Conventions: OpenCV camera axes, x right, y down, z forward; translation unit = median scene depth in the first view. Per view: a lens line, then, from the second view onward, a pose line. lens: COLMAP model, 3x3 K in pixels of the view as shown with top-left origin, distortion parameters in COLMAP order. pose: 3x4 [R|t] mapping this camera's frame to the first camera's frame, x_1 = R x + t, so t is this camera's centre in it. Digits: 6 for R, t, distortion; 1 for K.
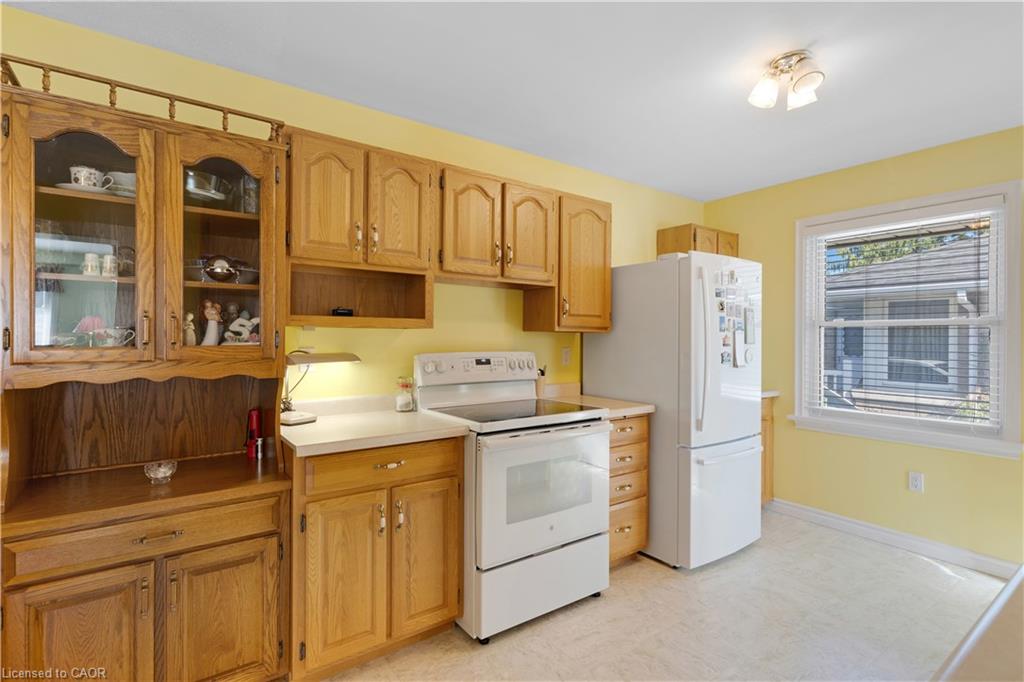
lens RADIAL K [[490.8, 0, 515.4], [0, 490.8, 338.4], [0, 0, 1]] dist [-0.000178, -0.002004]
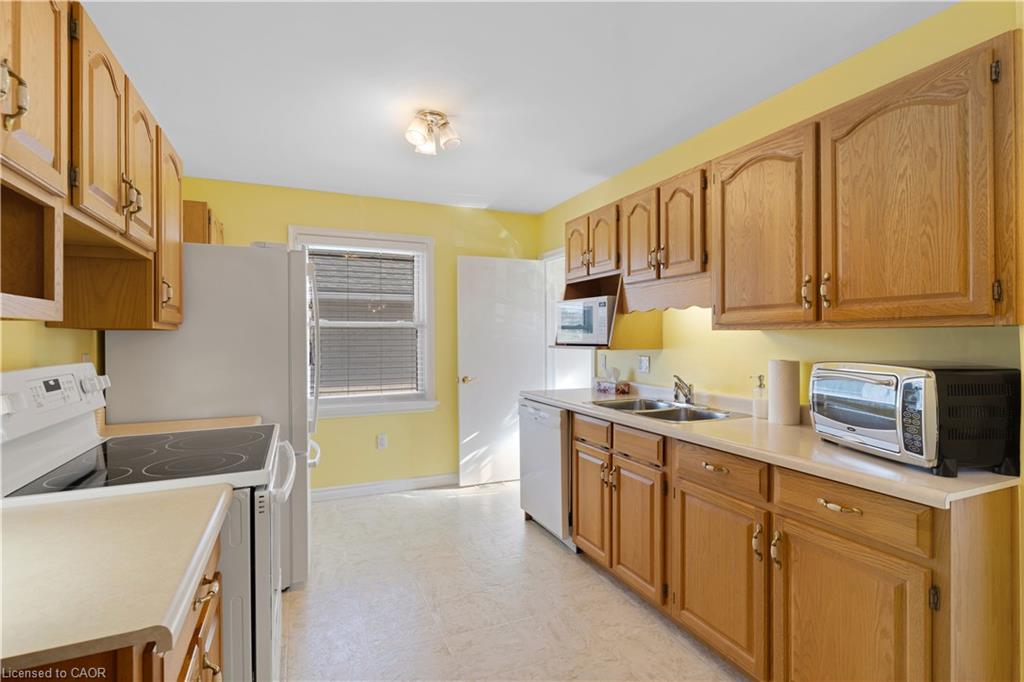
lens RADIAL K [[490.8, 0, 512.8], [0, 490.8, 340.4], [0, 0, 1]] dist [-0.000178, -0.002004]
pose [[0.196533, -0.011950, 0.980424, -0.469144], [-0.004722, 0.999903, 0.013134, -0.009536], [-0.980486, -0.007211, 0.196458, 0.397416]]
